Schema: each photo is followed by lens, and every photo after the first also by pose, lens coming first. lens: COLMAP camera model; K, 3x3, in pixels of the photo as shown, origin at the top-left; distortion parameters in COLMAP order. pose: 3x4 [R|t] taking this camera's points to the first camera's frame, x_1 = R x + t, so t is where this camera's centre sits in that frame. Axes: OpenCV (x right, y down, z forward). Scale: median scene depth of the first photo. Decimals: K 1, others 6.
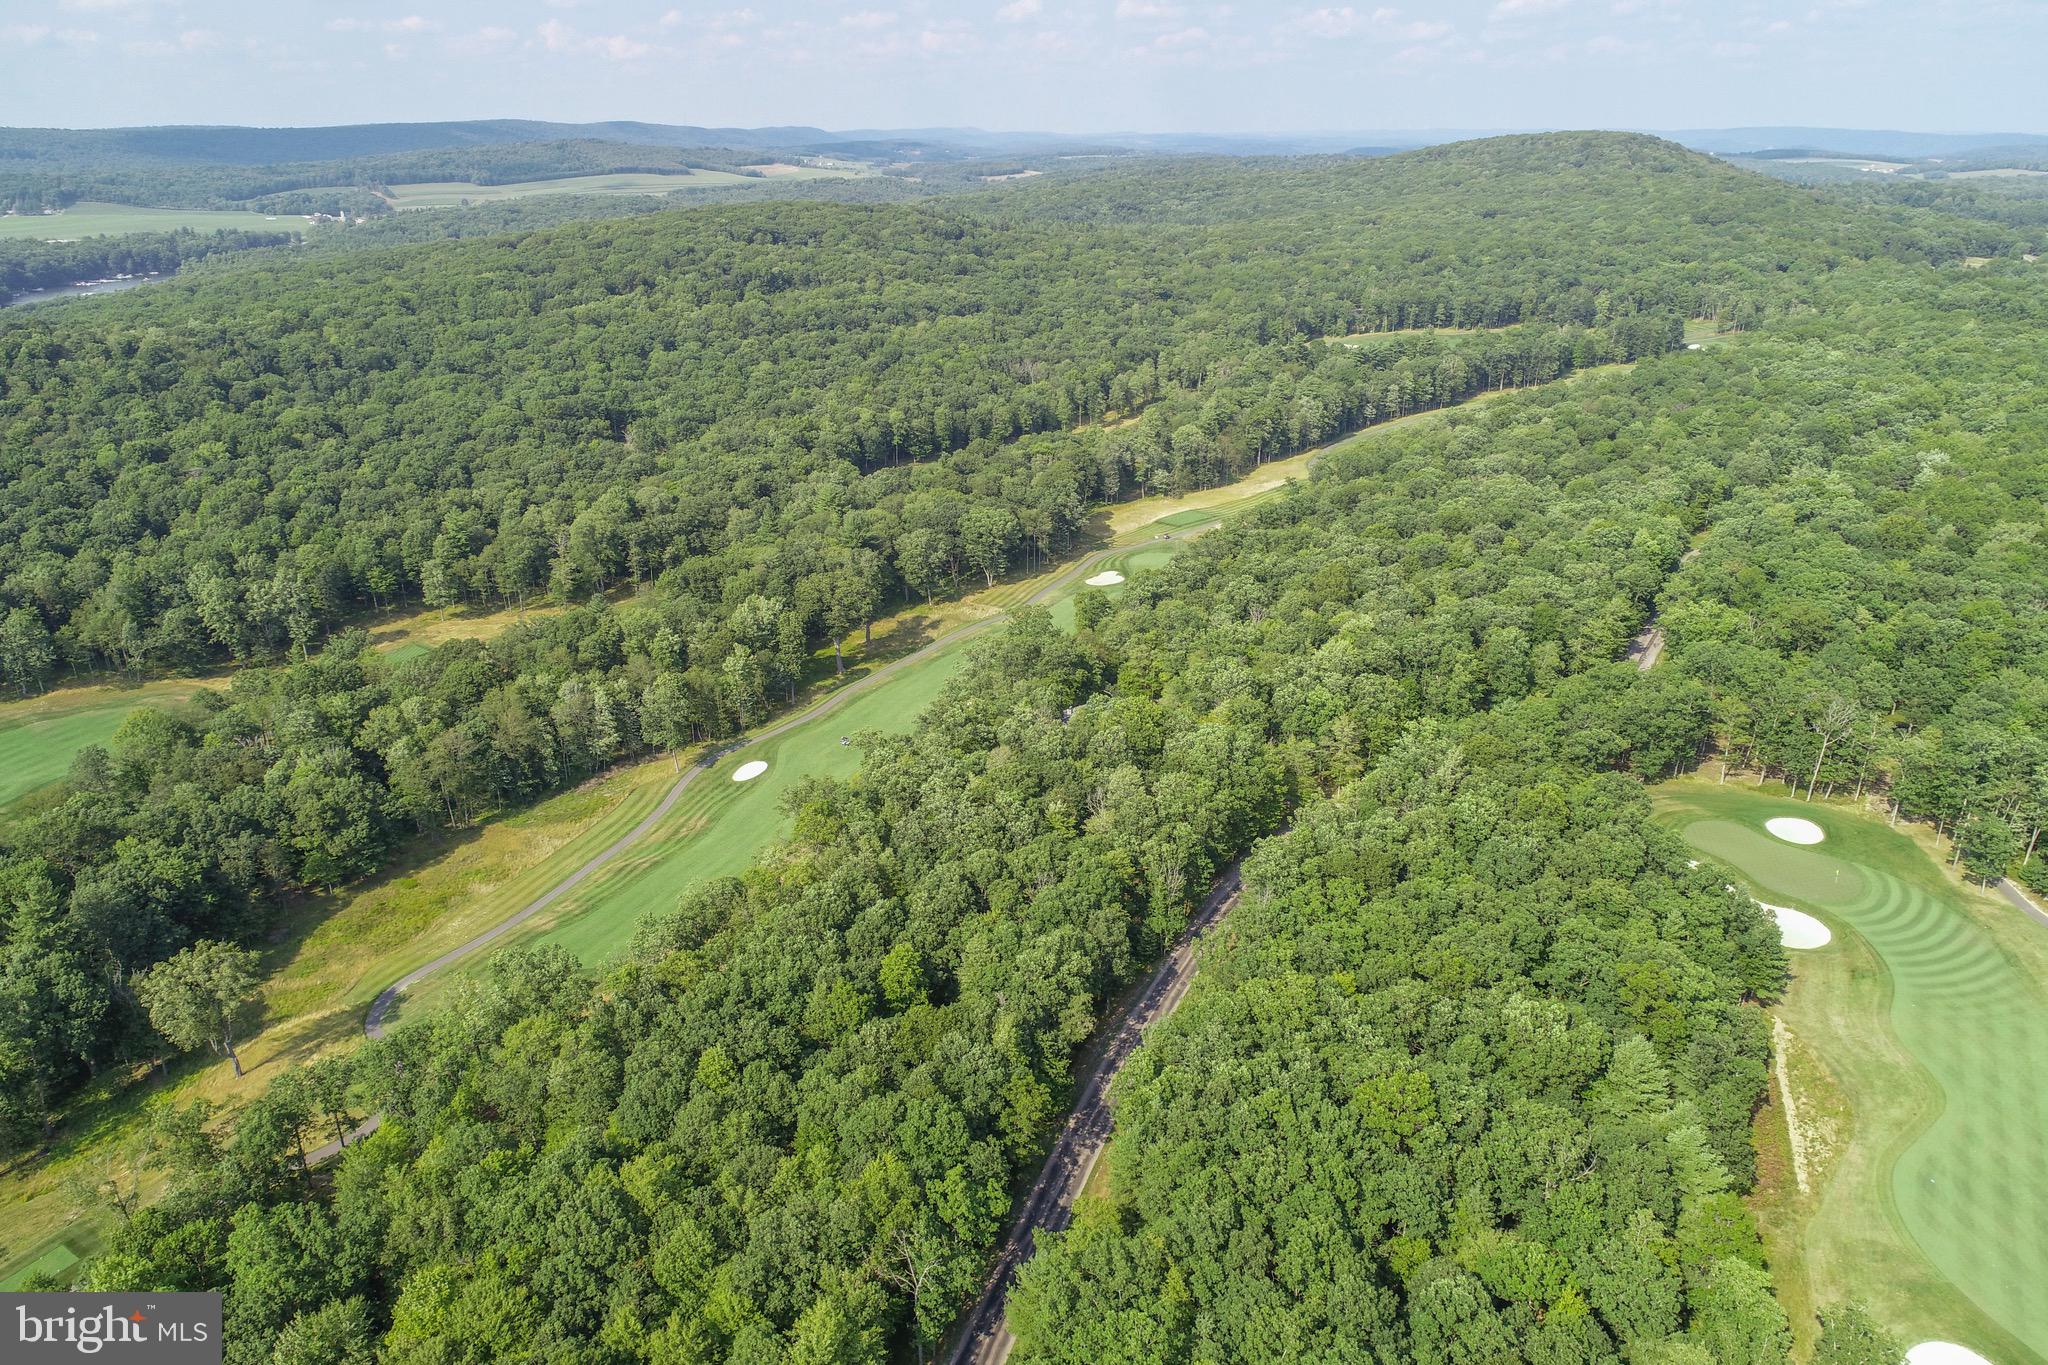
lens RADIAL K [[1367.1, 0, 1021.7], [0, 1367.1, 693.5], [0, 0, 1]] dist [-0.004021, 0.001479]
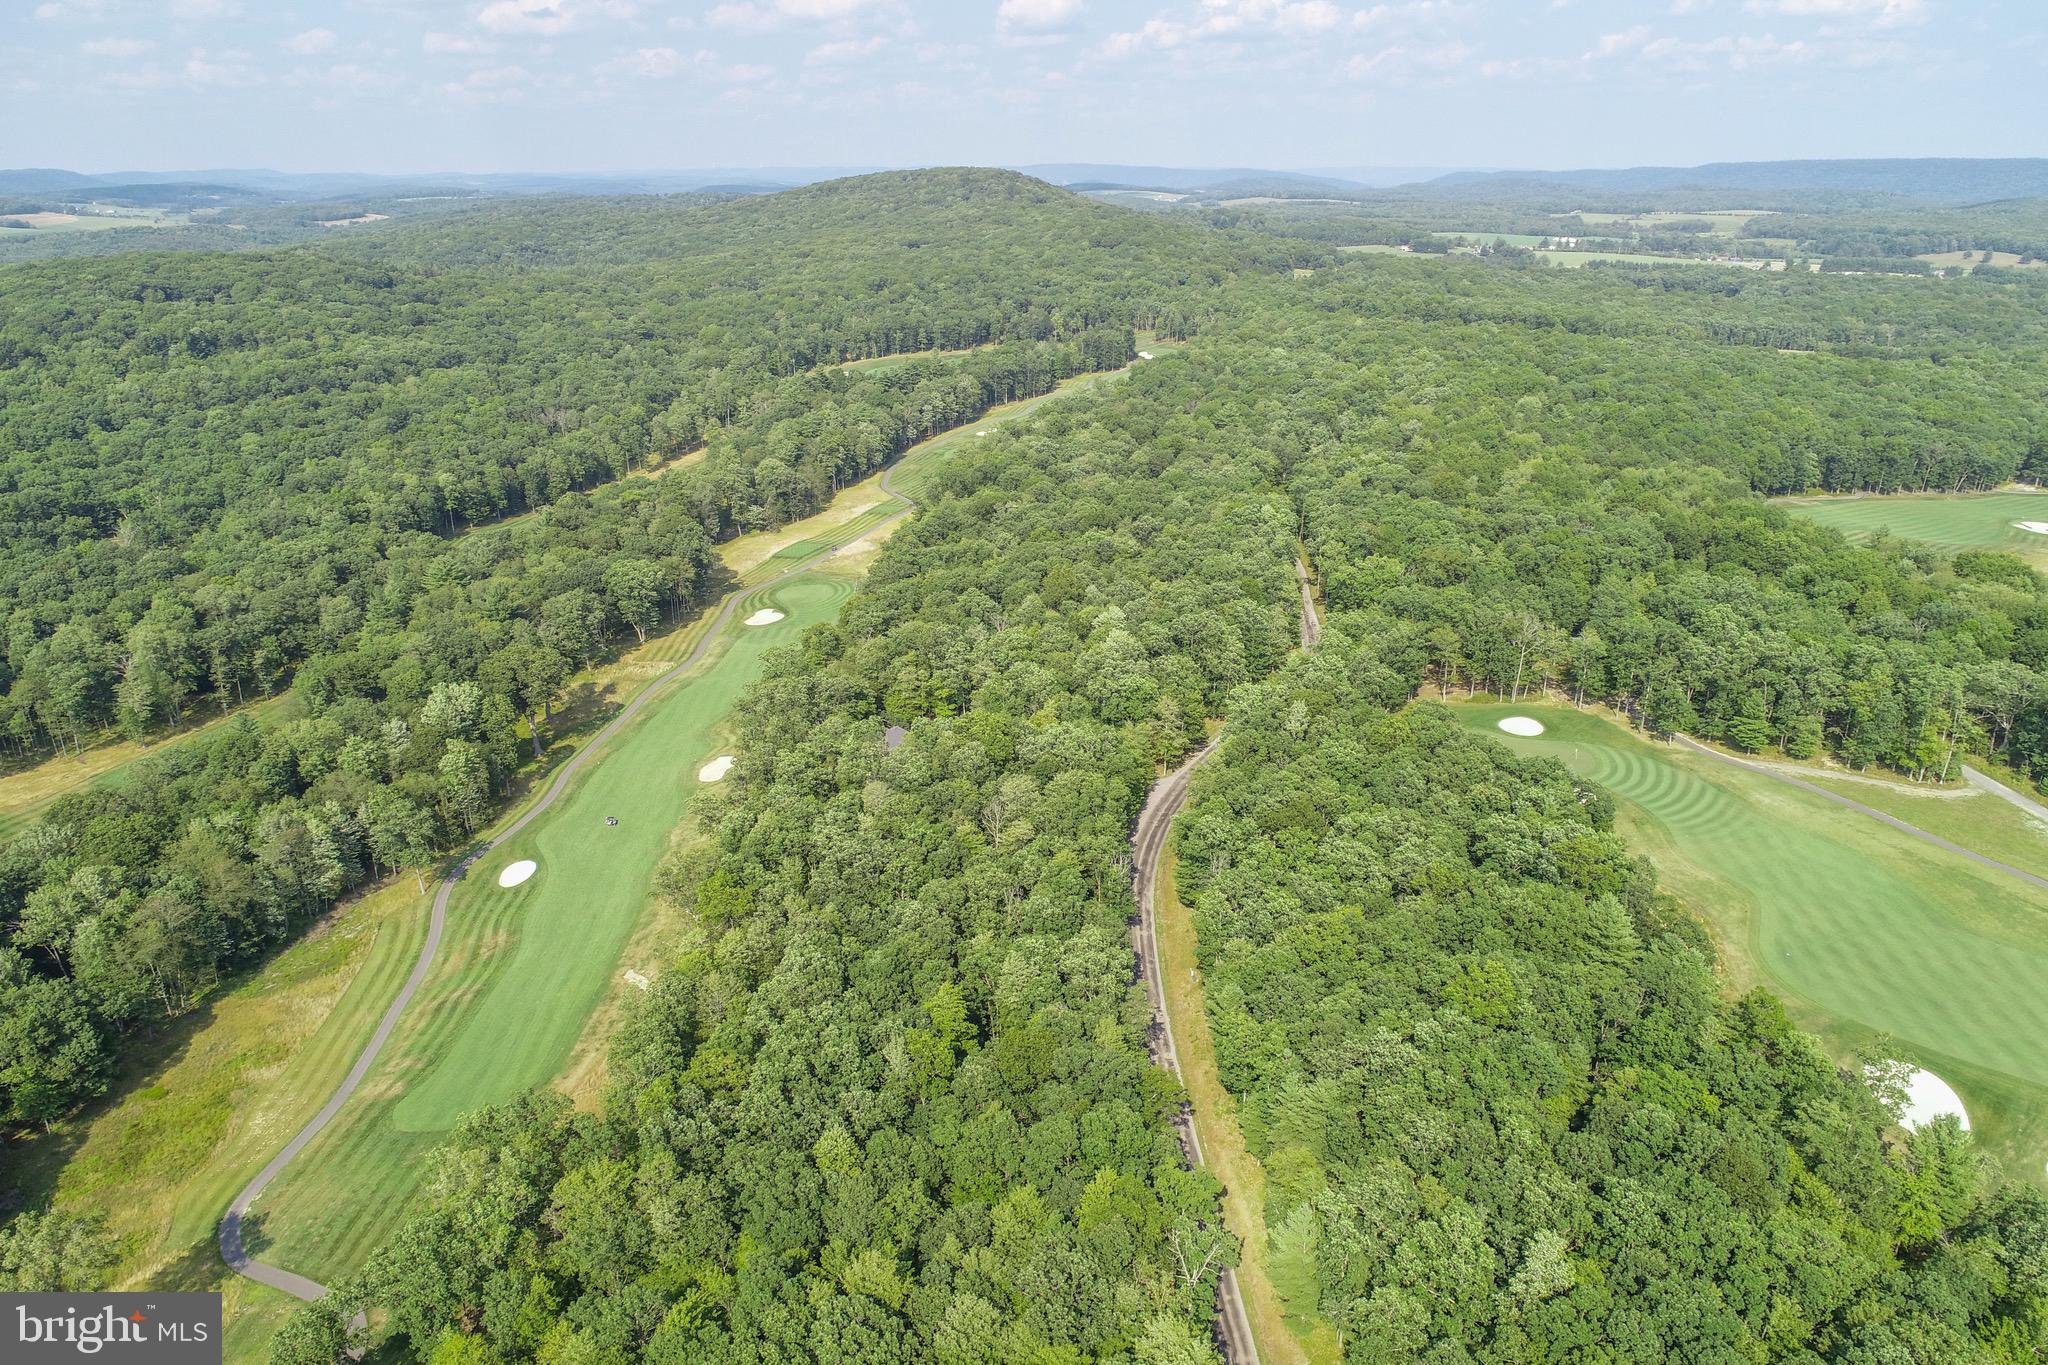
lens RADIAL K [[1367.1, 0, 1021.7], [0, 1367.1, 693.5], [0, 0, 1]] dist [-0.004021, 0.001479]
pose [[0.901631, -0.159419, 0.402054, -0.137277], [0.169293, 0.985503, 0.011112, -0.007655], [-0.397997, 0.058045, 0.915549, 0.023851]]
